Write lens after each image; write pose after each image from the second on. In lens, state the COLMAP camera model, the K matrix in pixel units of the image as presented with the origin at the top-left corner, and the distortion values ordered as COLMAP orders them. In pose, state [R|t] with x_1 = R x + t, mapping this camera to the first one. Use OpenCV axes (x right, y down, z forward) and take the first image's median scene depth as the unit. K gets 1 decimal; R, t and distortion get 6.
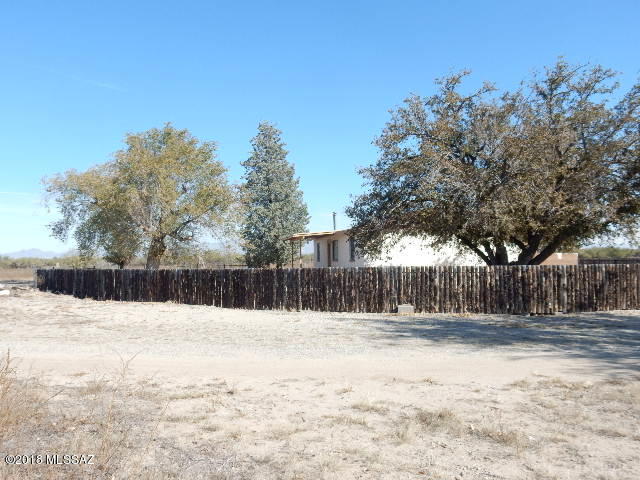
lens RADIAL K [[567.3, 0, 320.0], [0, 567.3, 240.0], [0, 0, 1]] dist [-0.000942, 0.000171]
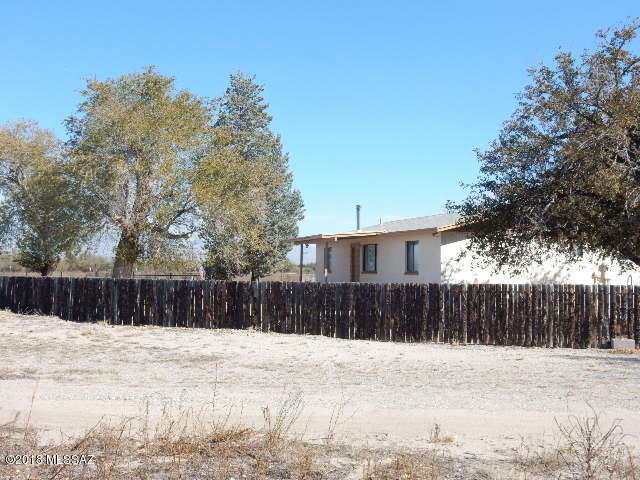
lens RADIAL K [[792.1, 0, 320.0], [0, 792.1, 240.0], [0, 0, 1]] dist [-0.016800, 0.021773]
pose [[0.991615, 0.029271, 0.125866, -0.286814], [-0.028894, 0.999571, -0.004817, 0.003272], [-0.125953, 0.001140, 0.992036, 0.029352]]
